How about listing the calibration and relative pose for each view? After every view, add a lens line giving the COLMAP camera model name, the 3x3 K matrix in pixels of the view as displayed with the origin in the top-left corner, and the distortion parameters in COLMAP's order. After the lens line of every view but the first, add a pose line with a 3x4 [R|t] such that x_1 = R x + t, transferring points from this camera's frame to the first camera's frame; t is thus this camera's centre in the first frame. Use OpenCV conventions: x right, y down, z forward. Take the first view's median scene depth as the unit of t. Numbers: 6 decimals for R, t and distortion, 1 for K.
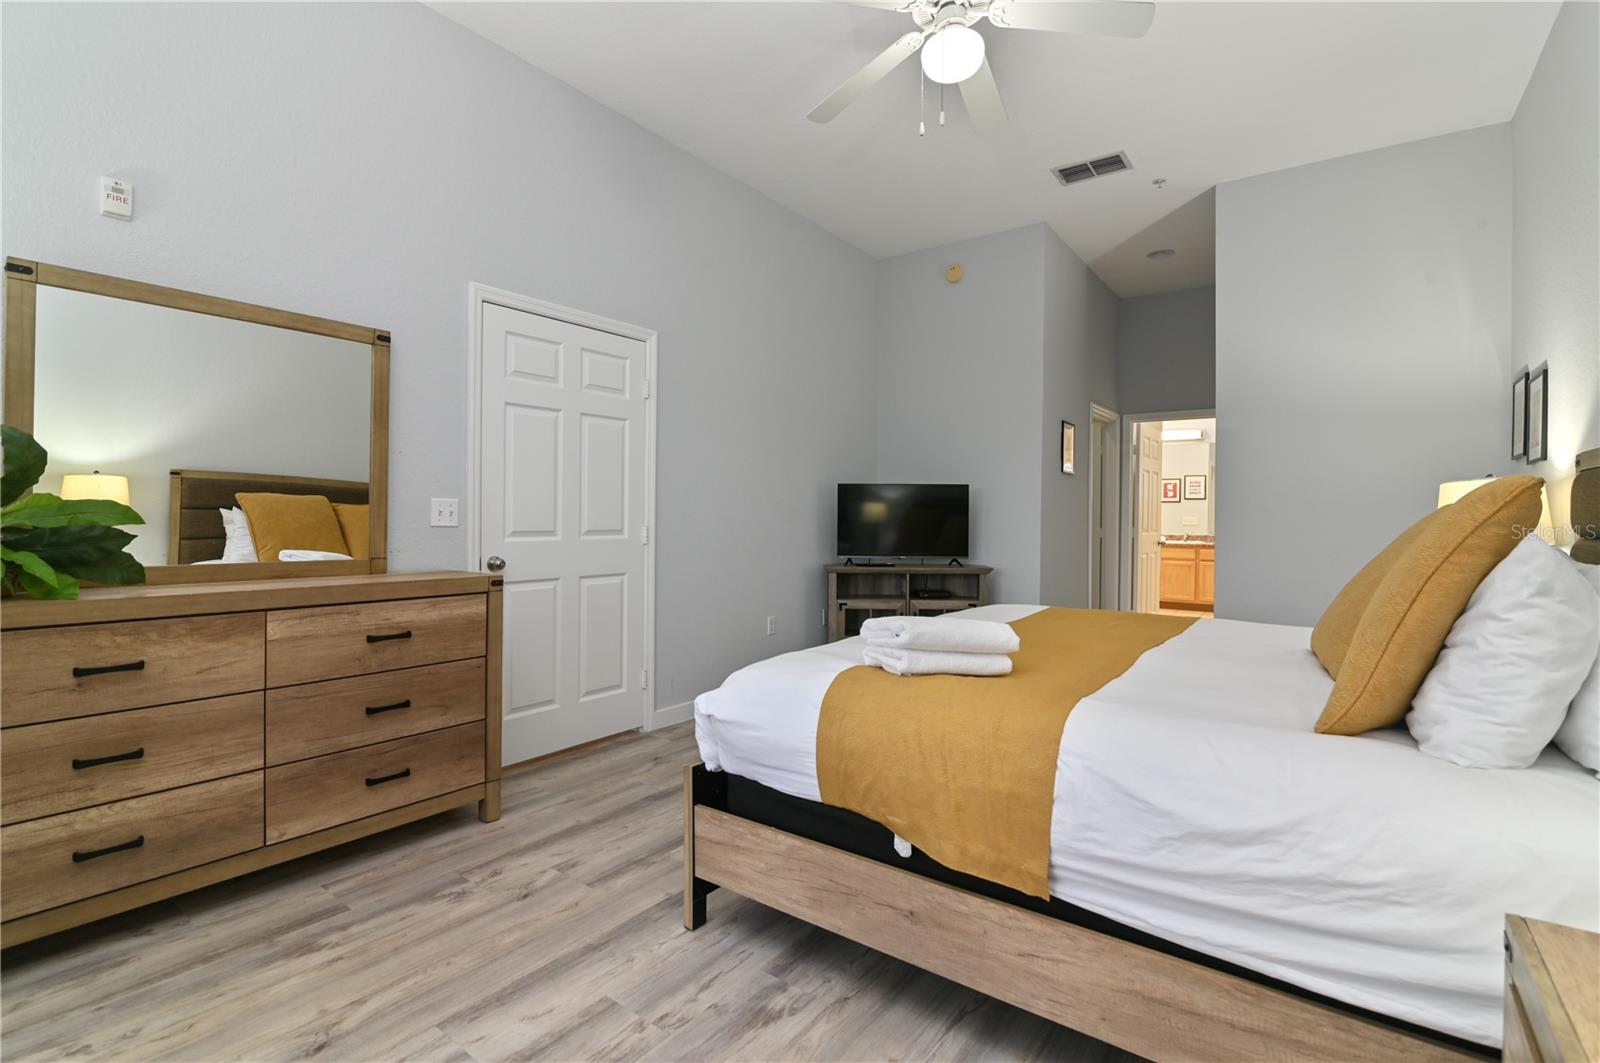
lens RADIAL K [[745.3, 0, 804.2], [0, 745.3, 521.3], [0, 0, 1]] dist [-0.003457, -0.000384]
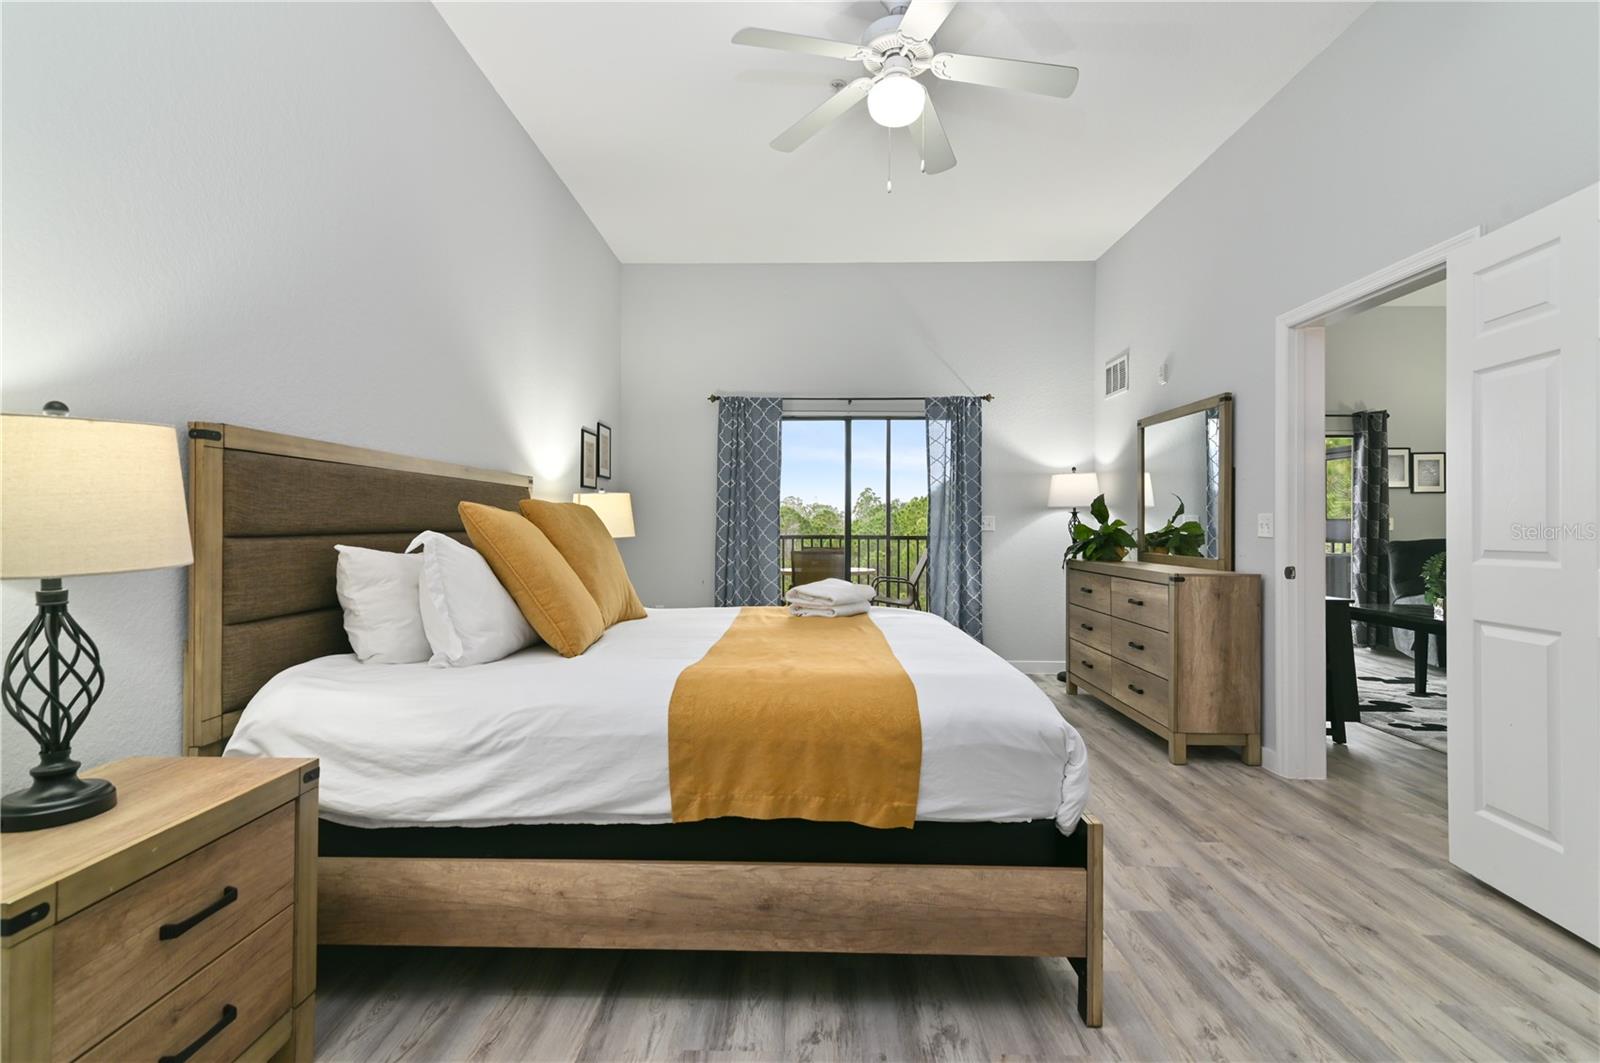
lens RADIAL K [[745.4, 0, 792.6], [0, 745.4, 513.9], [0, 0, 1]] dist [0.012743, 0.000146]
pose [[-0.827089, -0.024524, -0.561536, 1.015565], [-0.015648, 0.999665, -0.020610, 0.008131], [0.561853, -0.008259, -0.827196, 1.994440]]
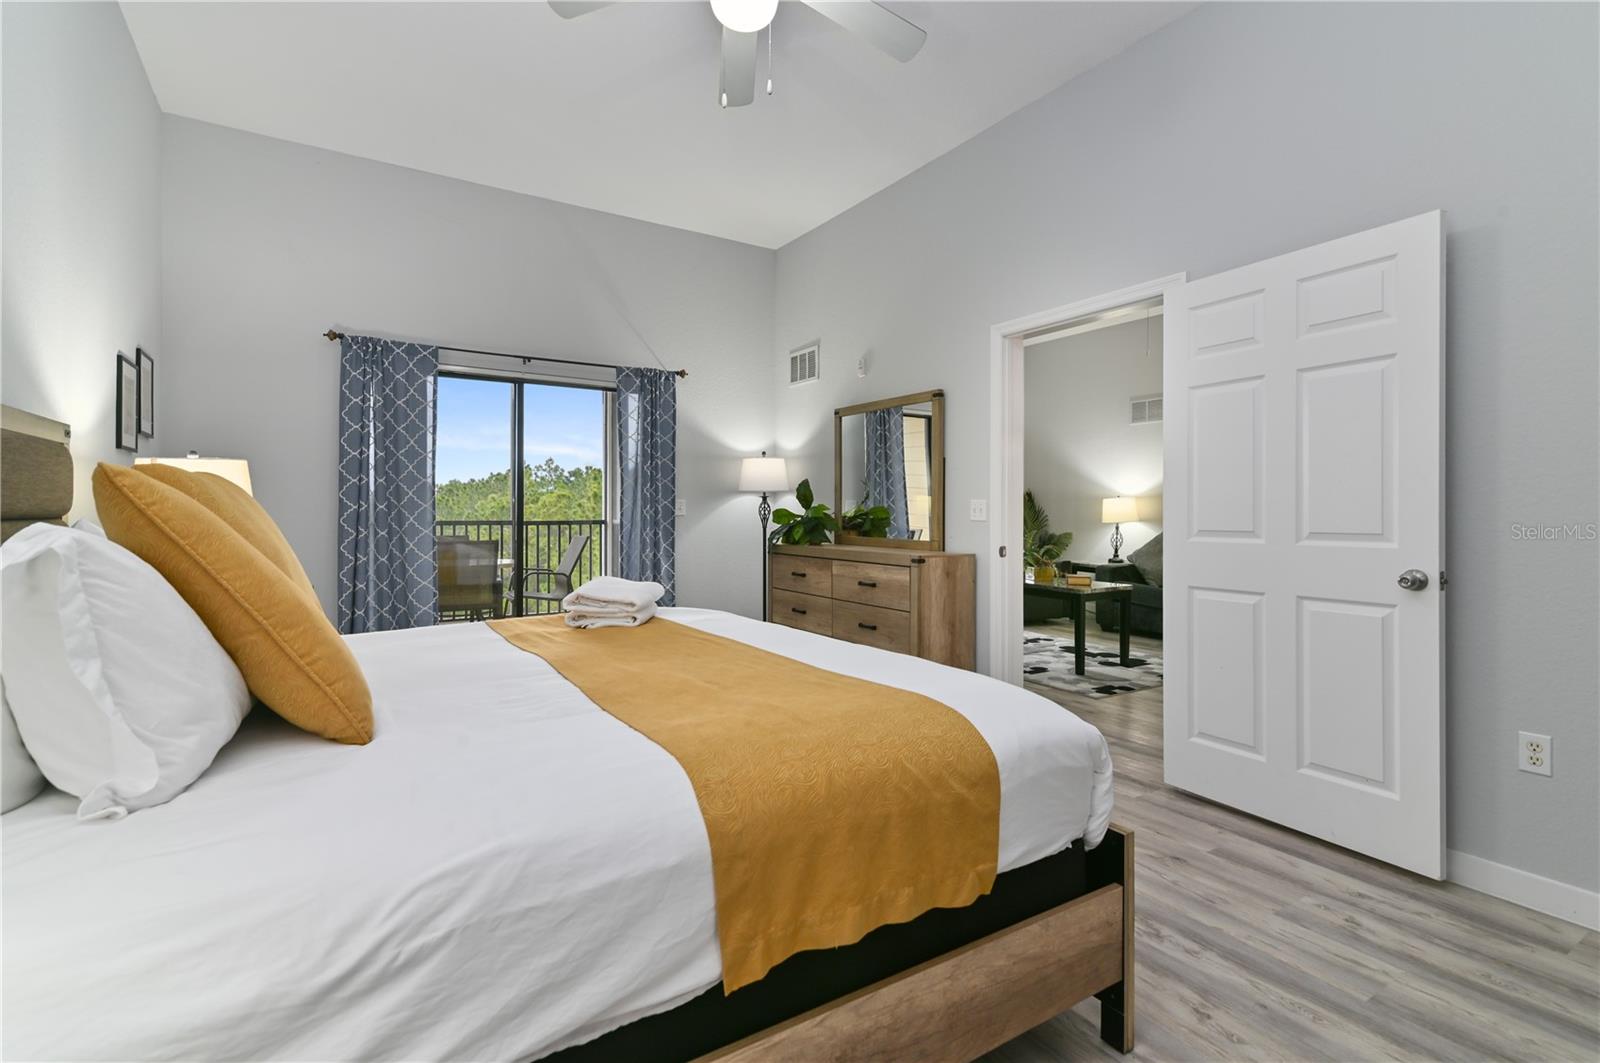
lens RADIAL K [[746.2, 0, 795.6], [0, 746.2, 504.6], [0, 0, 1]] dist [0.012403, -0.000785]
pose [[-0.377511, -0.022012, -0.925743, 1.101895], [-0.011266, 0.999753, -0.019178, 0.009878], [0.925937, 0.003190, -0.377666, 1.536209]]
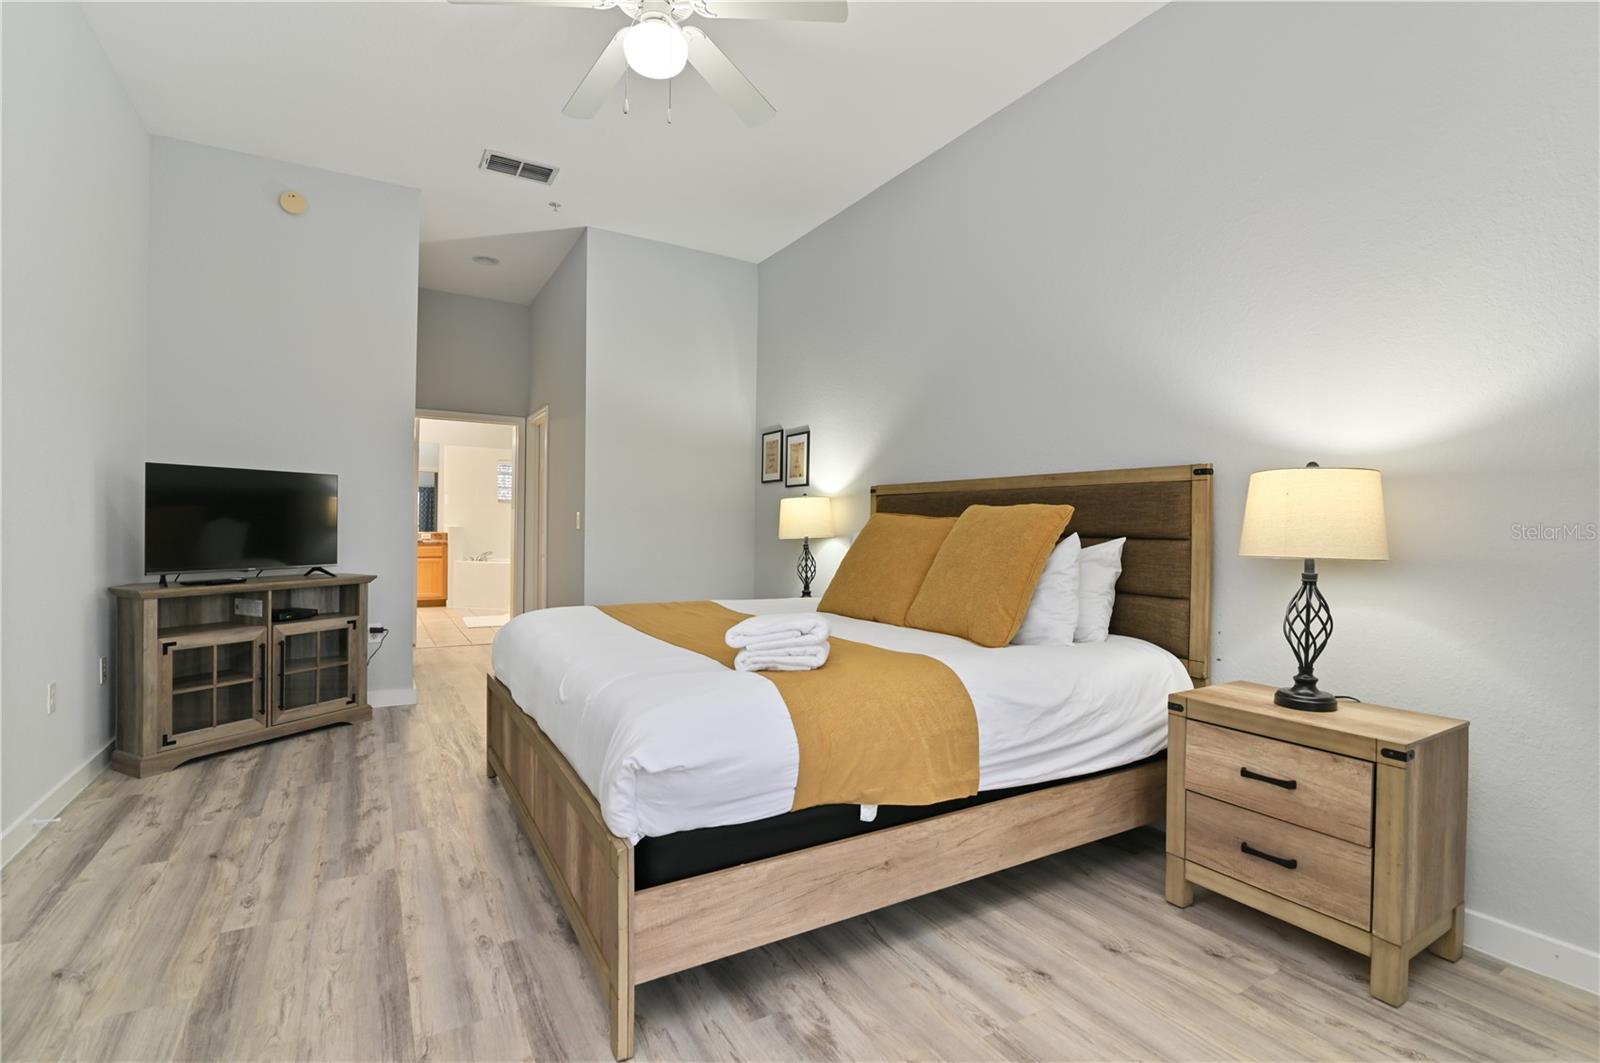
lens RADIAL K [[724.9, 0, 800.0], [0, 724.9, 531.5], [0, 0, 1]] dist [0.009446, -0.010487]
pose [[0.397859, -0.013841, 0.917342, -0.666501], [-0.006486, 0.999819, 0.017899, -0.010430], [-0.917424, -0.013071, 0.397697, 0.474690]]
